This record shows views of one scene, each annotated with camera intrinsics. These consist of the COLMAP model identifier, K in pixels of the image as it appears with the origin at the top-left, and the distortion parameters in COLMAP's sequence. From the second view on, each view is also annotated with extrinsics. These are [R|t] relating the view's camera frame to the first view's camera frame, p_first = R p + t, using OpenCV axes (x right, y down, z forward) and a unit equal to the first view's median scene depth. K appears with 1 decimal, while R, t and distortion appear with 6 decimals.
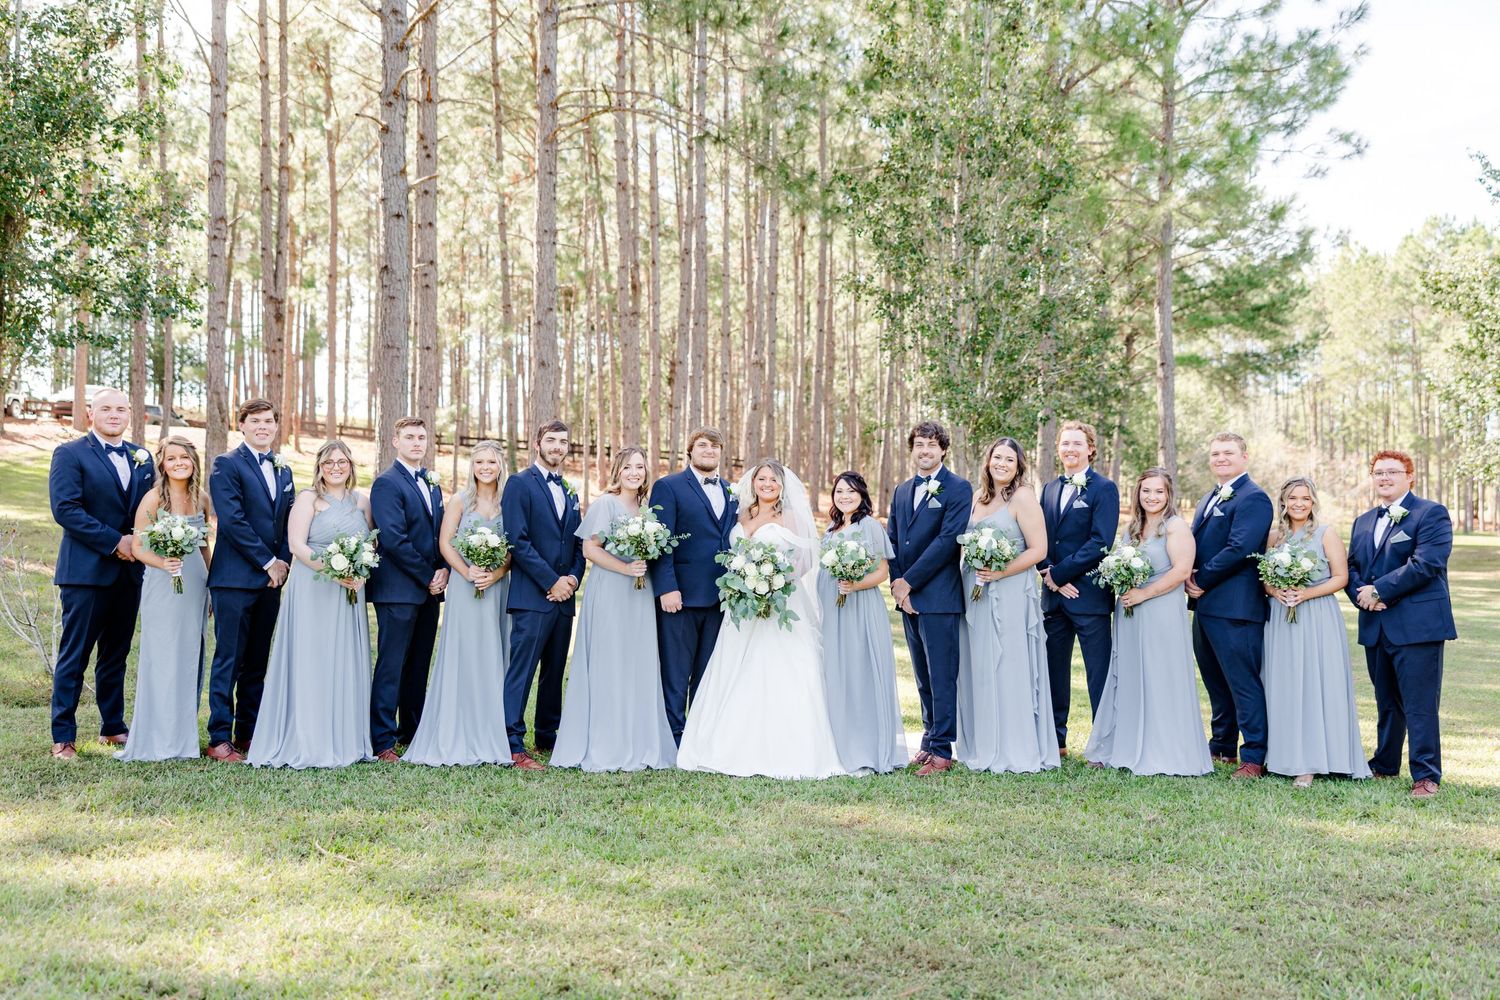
lens RADIAL K [[1415.6, 0, 750.0], [0, 1415.6, 500.0], [0, 0, 1]] dist [0.011723, -0.004344]
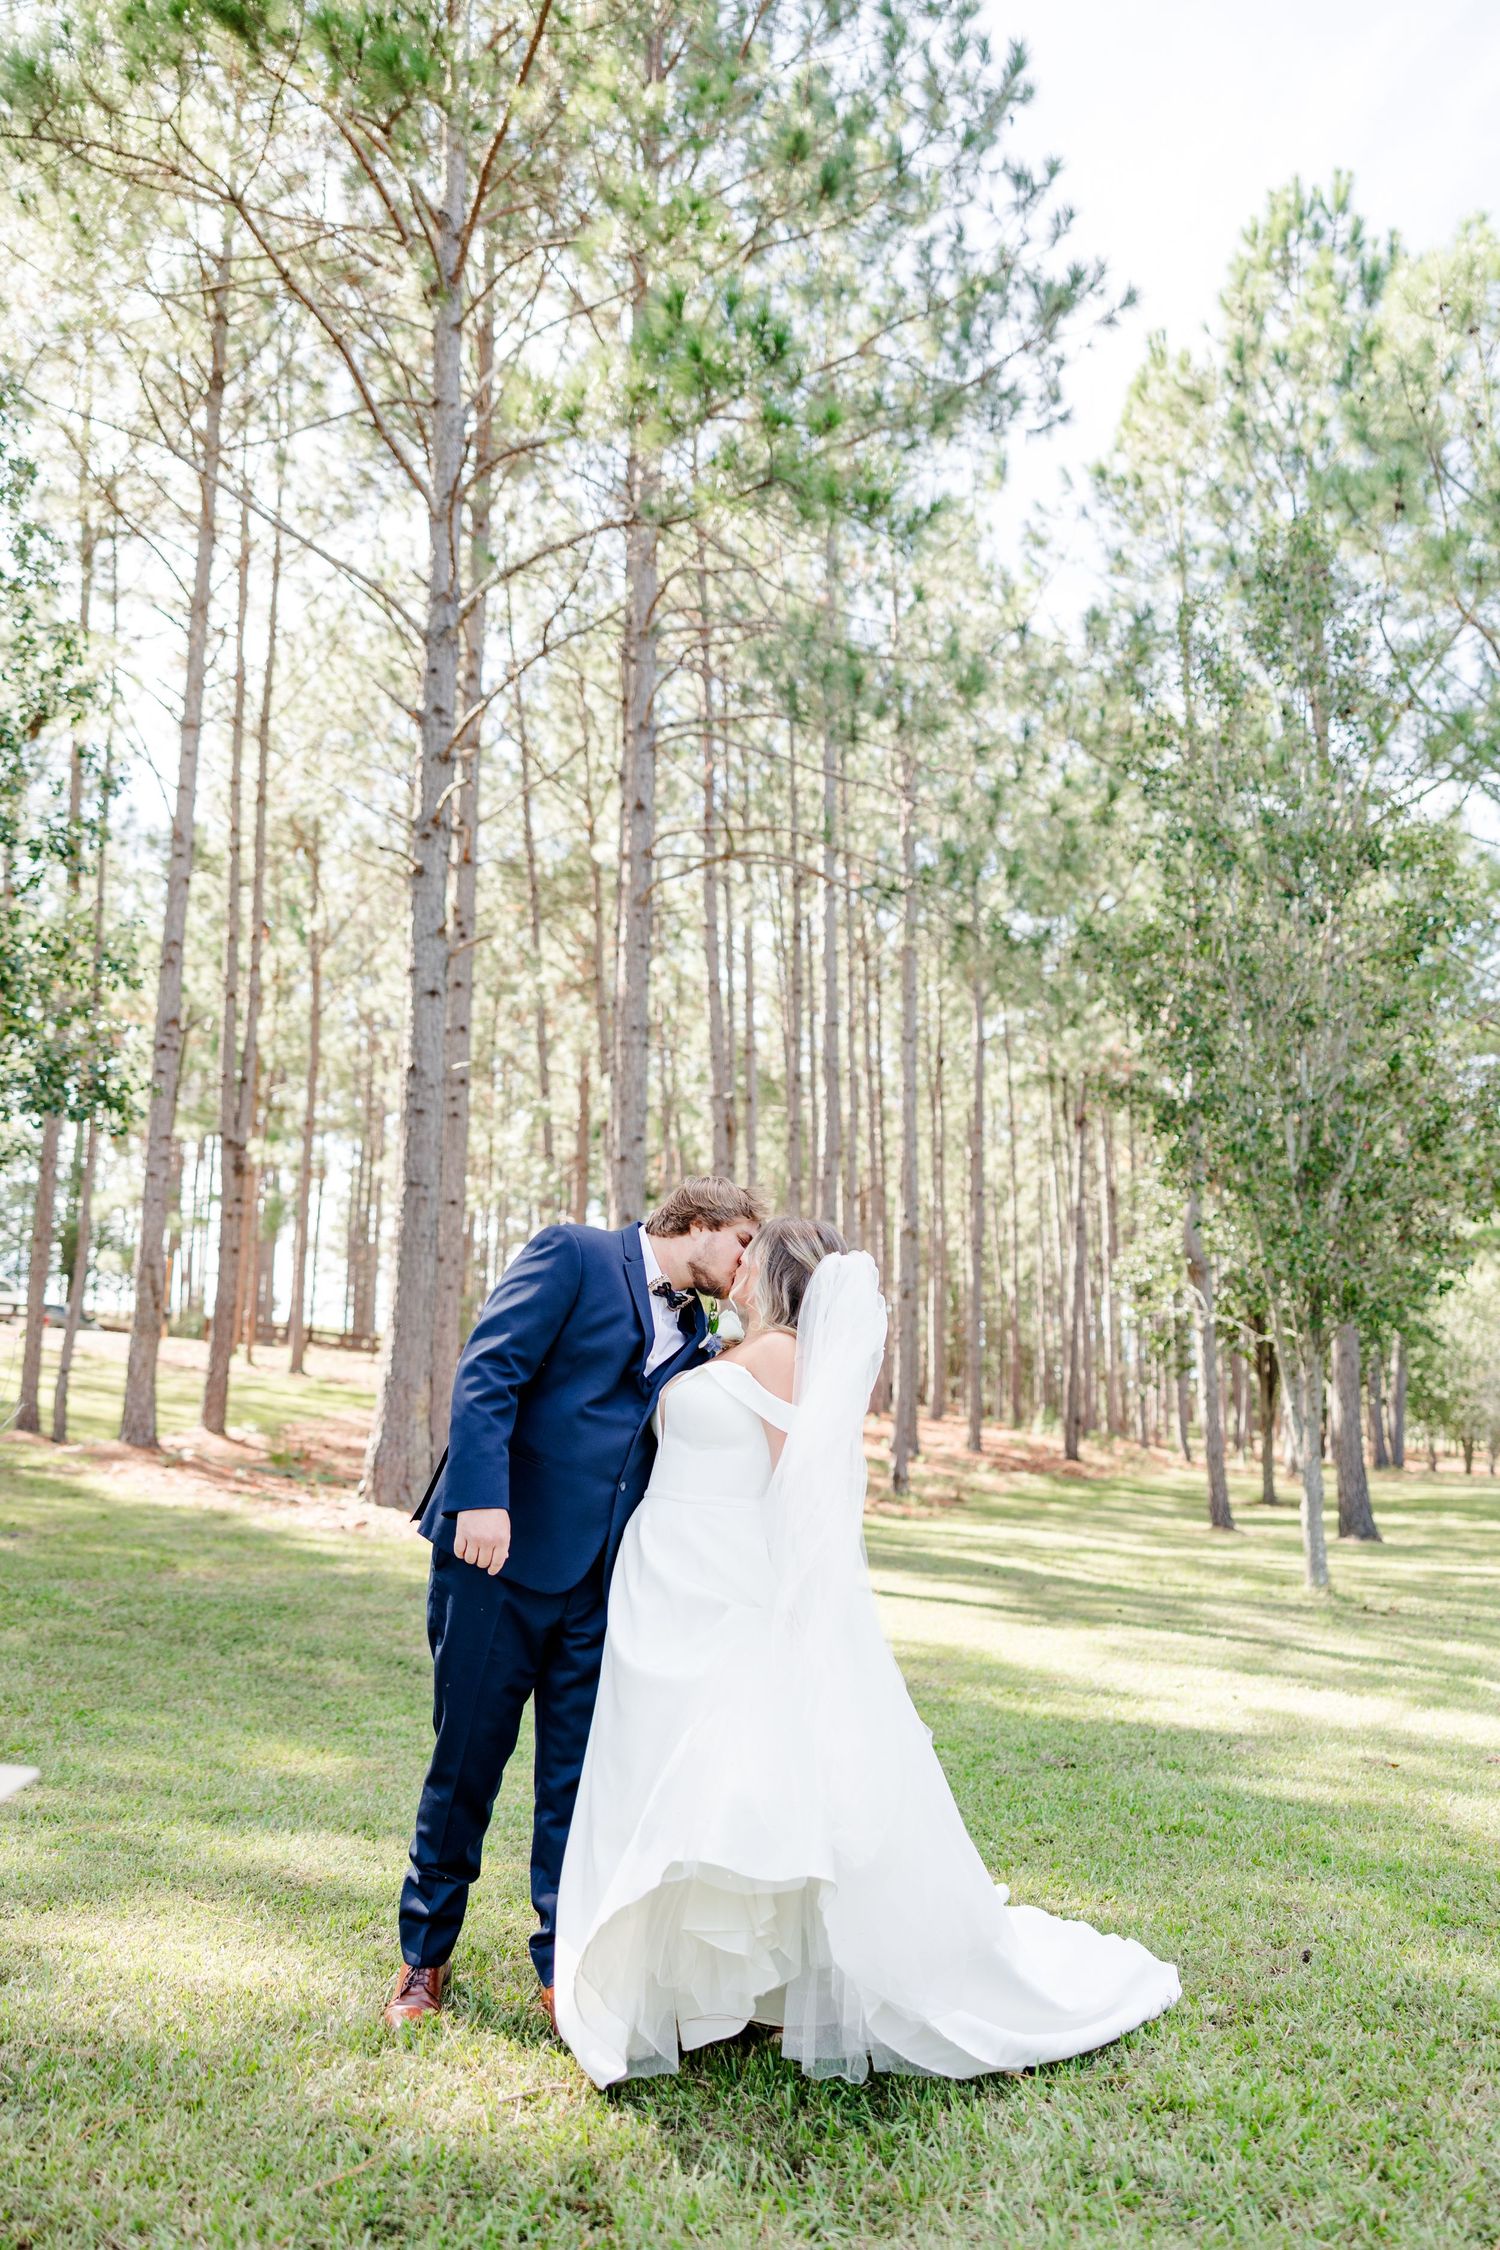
lens RADIAL K [[1771.2, 0, 750.0], [0, 1771.2, 1125.0], [0, 0, 1]] dist [-0.007876, -0.002321]
pose [[0.999660, -0.004650, -0.025660, -0.047476], [-0.000018, 0.983852, -0.178983, 0.008608], [0.026078, 0.178923, 0.983517, 0.114144]]
